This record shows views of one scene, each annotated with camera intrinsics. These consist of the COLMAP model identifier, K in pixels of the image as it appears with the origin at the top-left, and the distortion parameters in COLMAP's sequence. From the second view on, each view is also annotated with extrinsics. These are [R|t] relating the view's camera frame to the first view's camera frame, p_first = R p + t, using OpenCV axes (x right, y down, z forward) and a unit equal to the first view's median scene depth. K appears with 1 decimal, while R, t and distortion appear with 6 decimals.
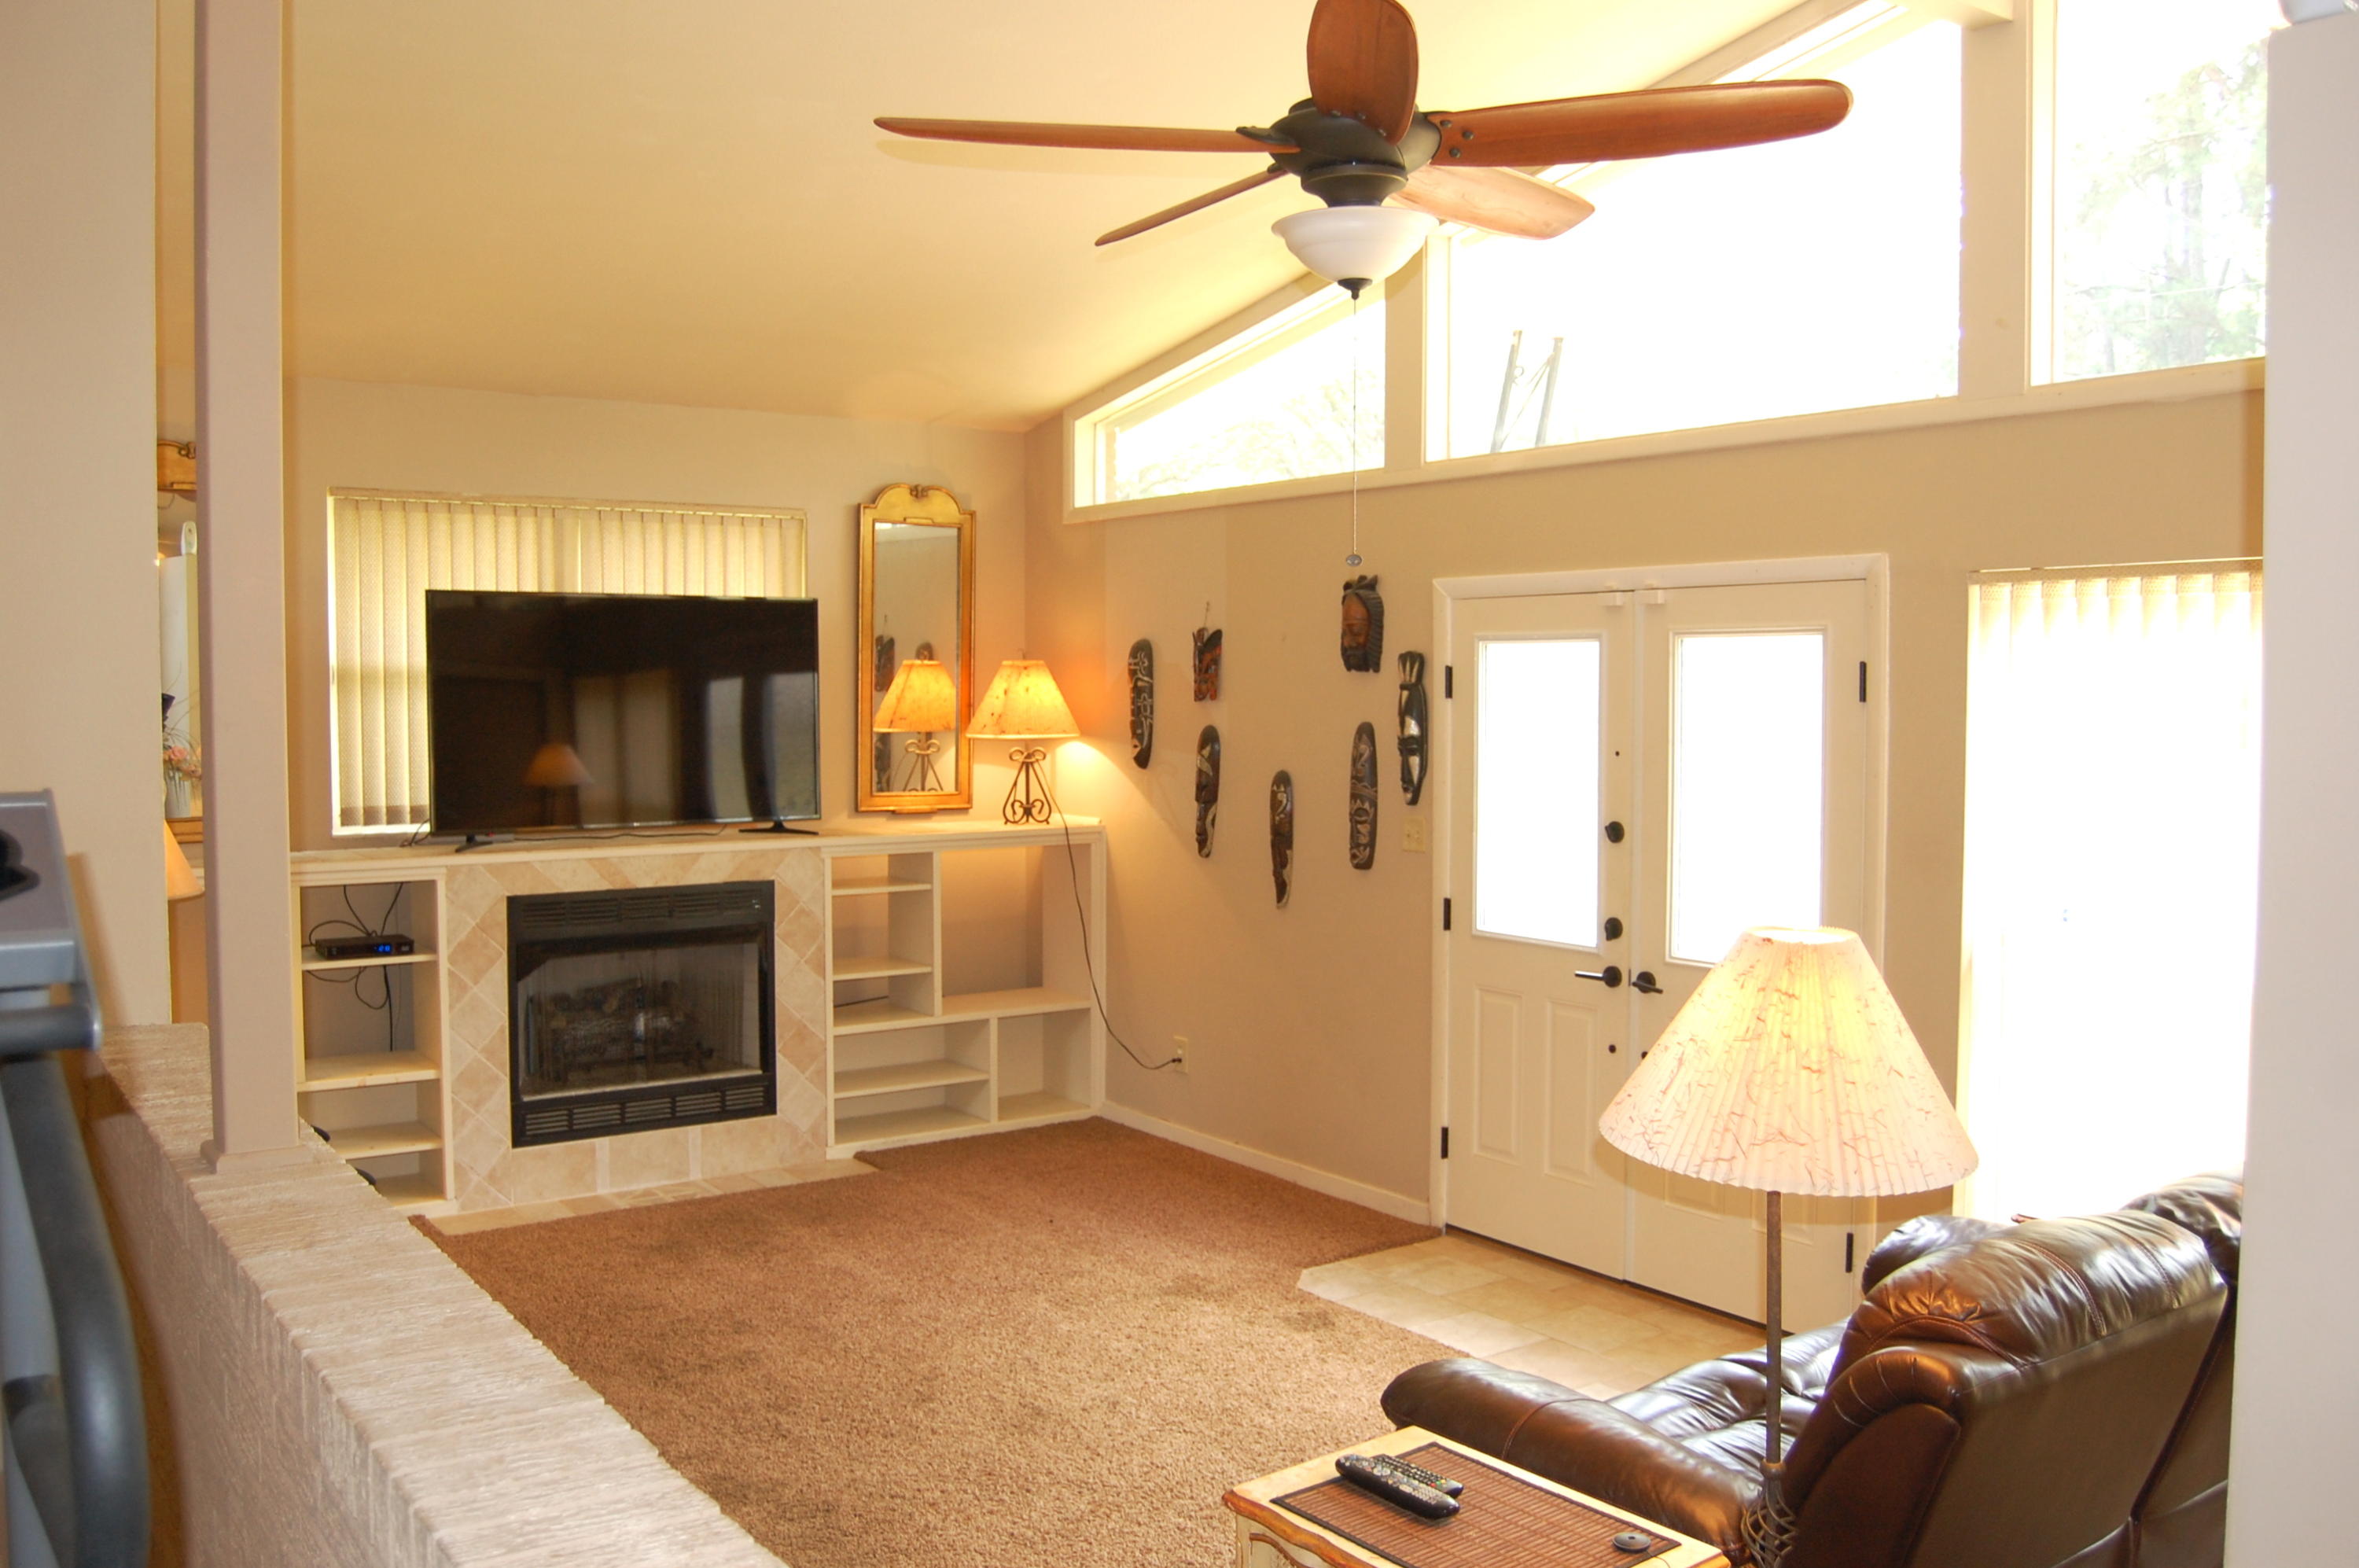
lens RADIAL K [[1970.1, 0, 1181.2], [0, 1970.1, 780.5], [0, 0, 1]] dist [-0.071452, -0.000611]
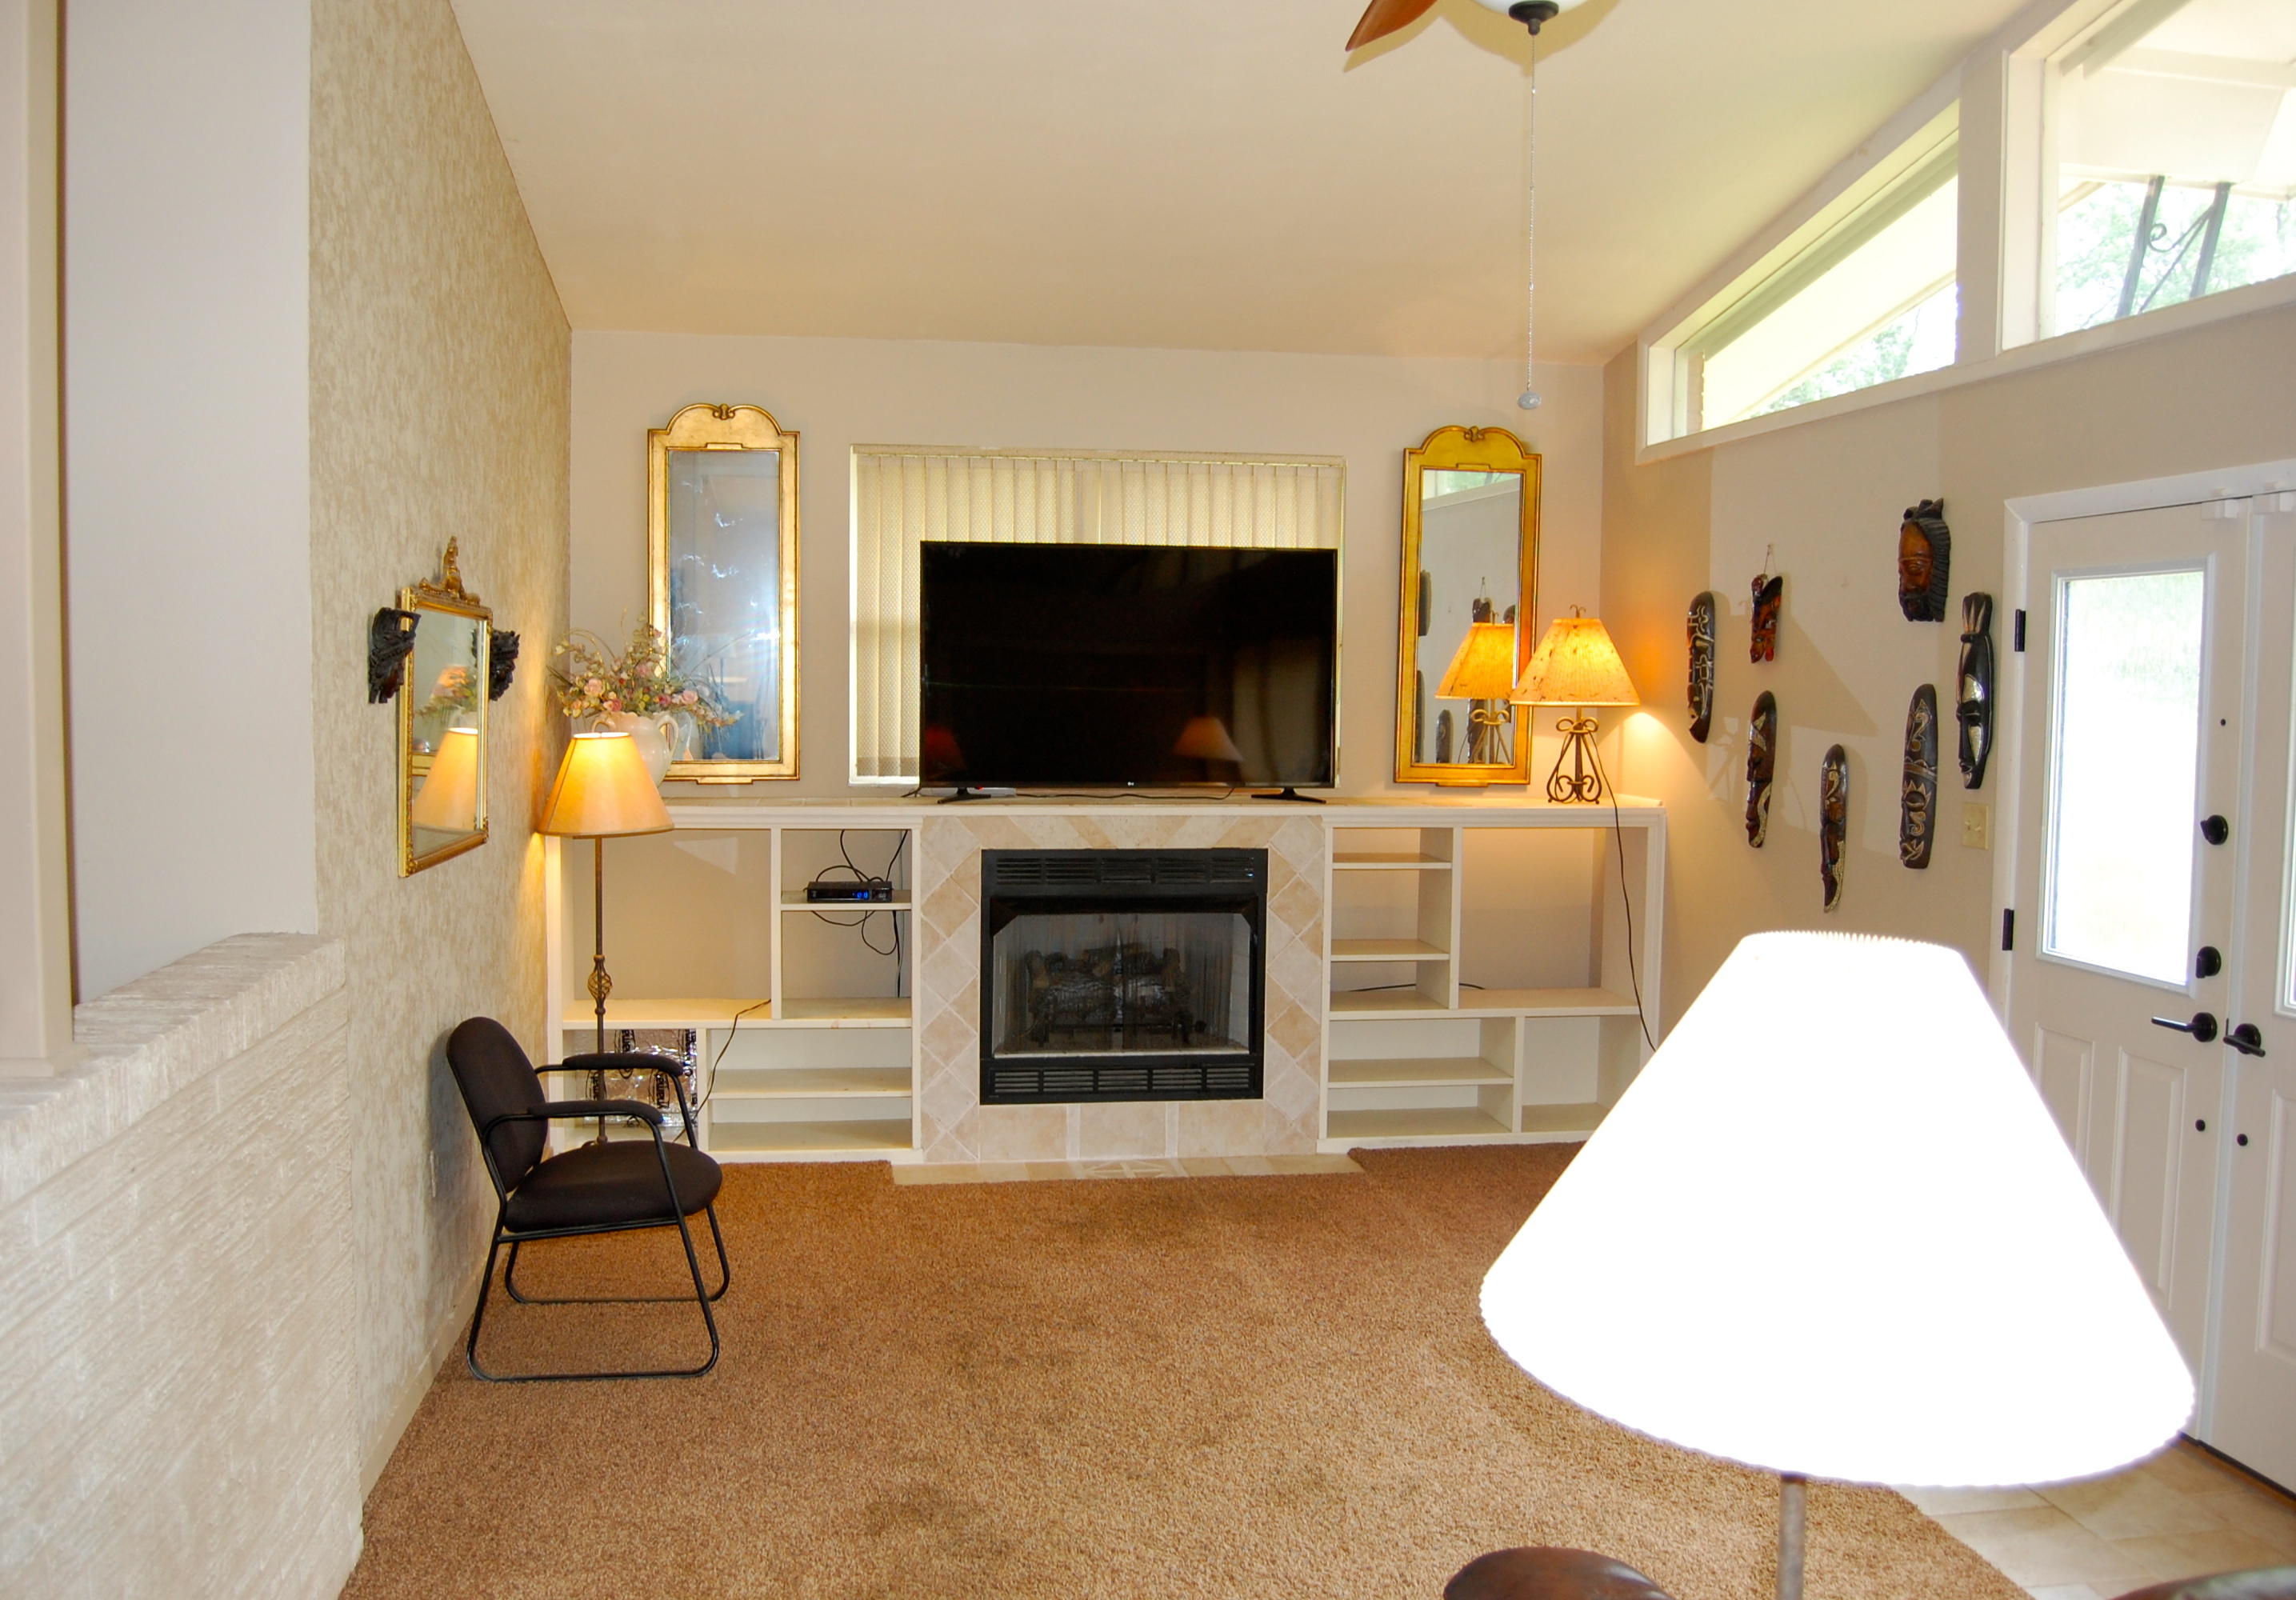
lens RADIAL K [[1876.5, 0, 1145.9], [0, 1876.5, 799.0], [0, 0, 1]] dist [-0.073997, 0.016226]
pose [[0.889905, 0.036380, -0.454694, 0.155107], [-0.031742, 0.999337, 0.017833, 0.013510], [0.455041, -0.001437, 0.890469, 0.187196]]
